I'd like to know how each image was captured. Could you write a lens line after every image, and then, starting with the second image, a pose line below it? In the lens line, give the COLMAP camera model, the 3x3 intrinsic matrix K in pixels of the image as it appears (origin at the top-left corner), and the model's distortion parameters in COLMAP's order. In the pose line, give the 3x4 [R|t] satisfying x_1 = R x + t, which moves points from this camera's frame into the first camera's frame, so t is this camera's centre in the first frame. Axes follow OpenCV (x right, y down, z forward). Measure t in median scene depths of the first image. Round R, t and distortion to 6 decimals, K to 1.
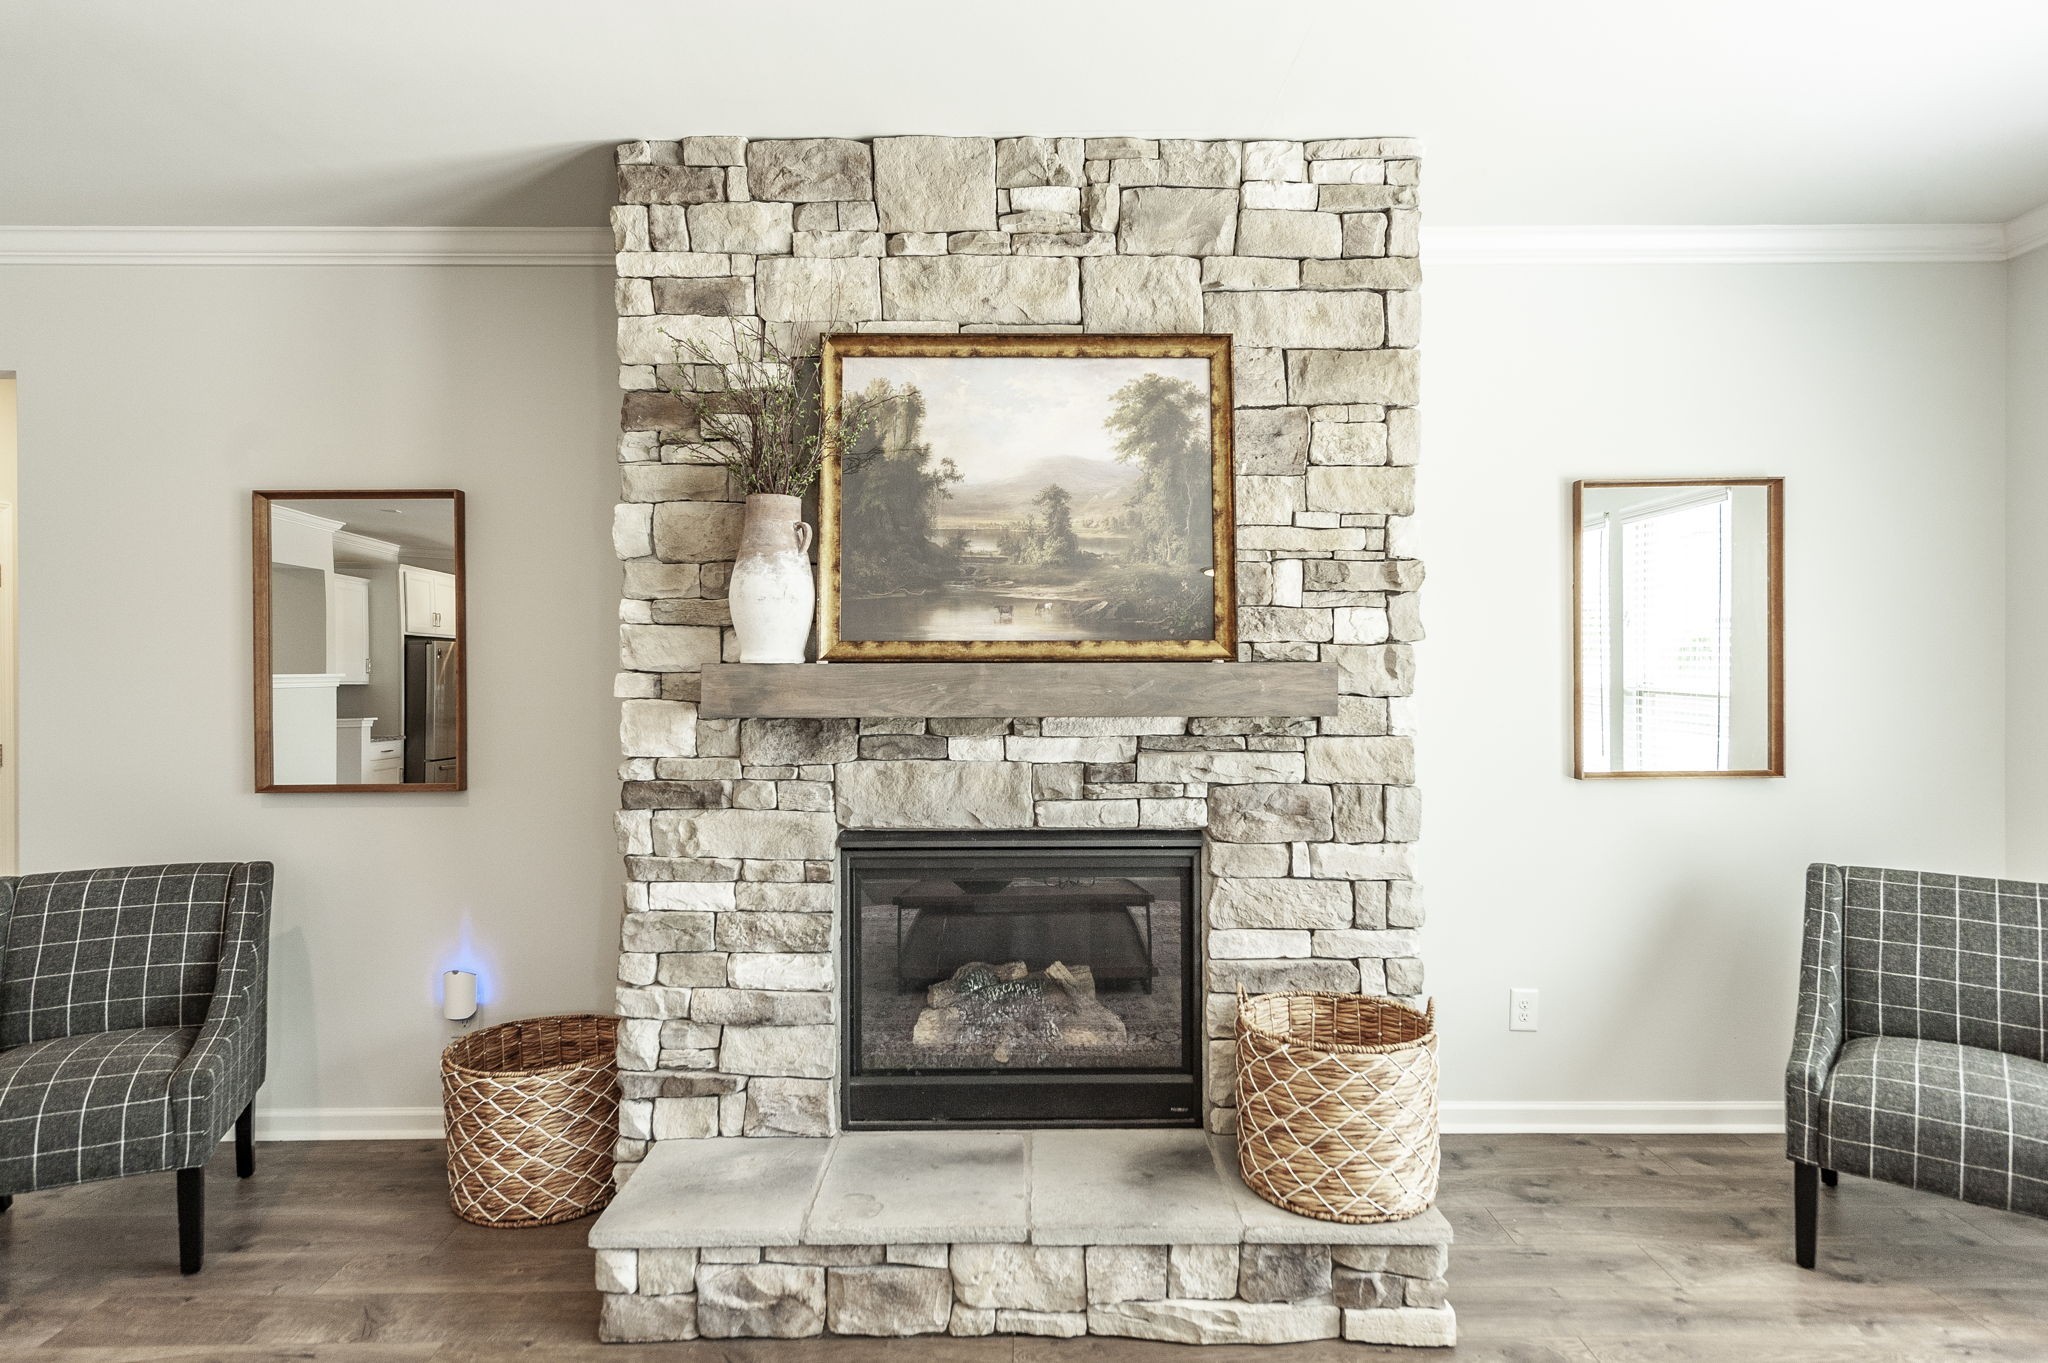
lens RADIAL K [[1228.9, 0, 1015.1], [0, 1228.9, 678.0], [0, 0, 1]] dist [0.021190, -0.002898]
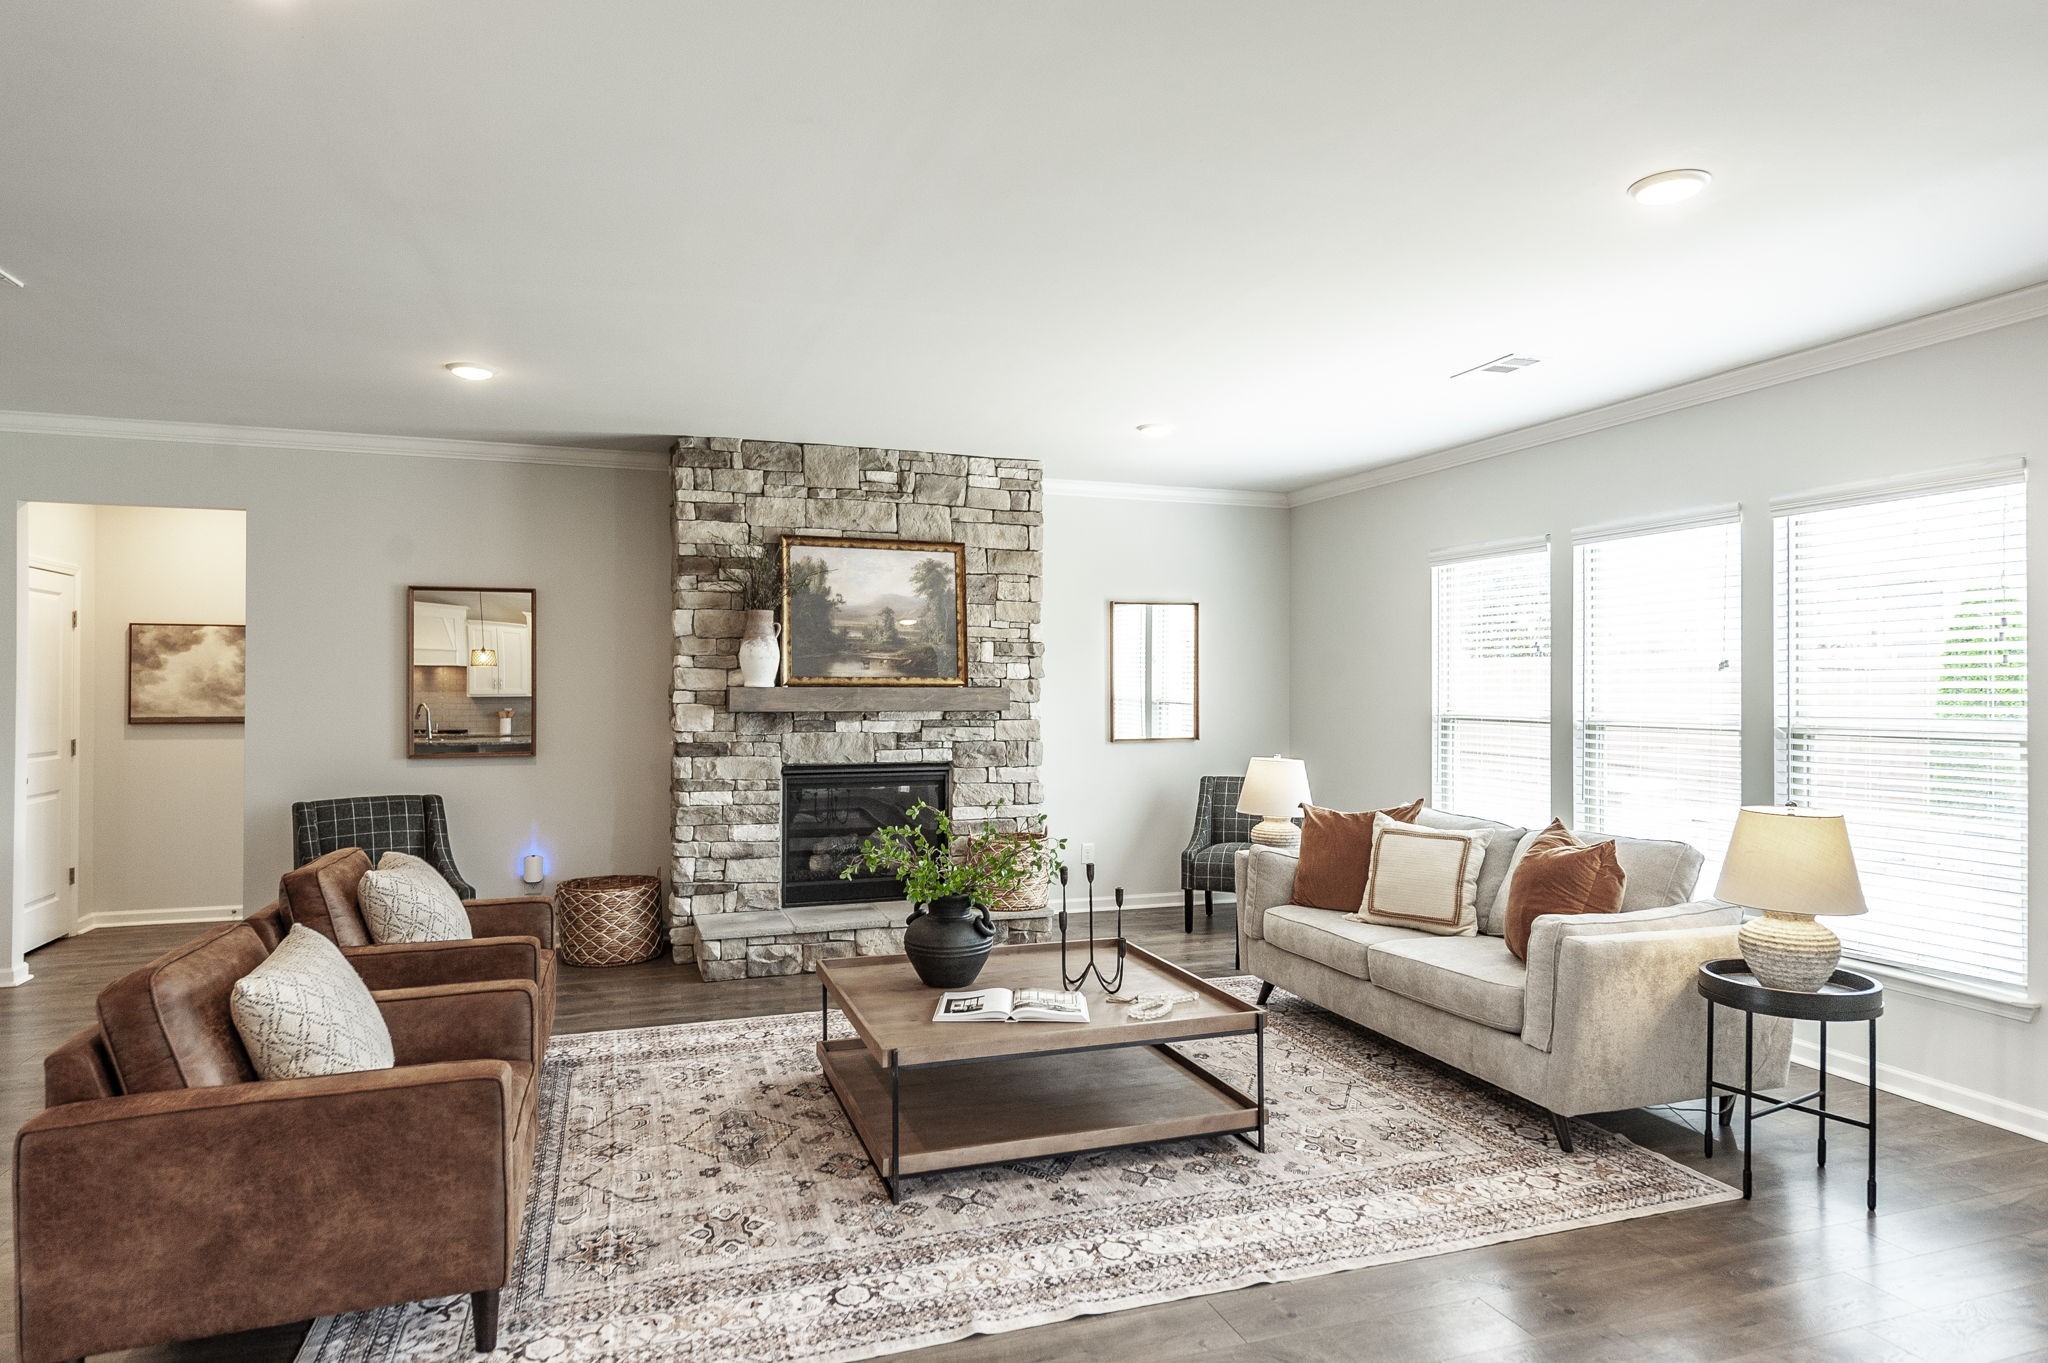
lens RADIAL K [[1228.9, 0, 1015.1], [0, 1228.9, 678.0], [0, 0, 1]] dist [0.021190, -0.002898]
pose [[0.954964, 0.006220, 0.296655, -0.398085], [-0.002960, 0.999930, -0.011437, -0.003868], [-0.296706, 0.010044, 0.954916, -1.167032]]
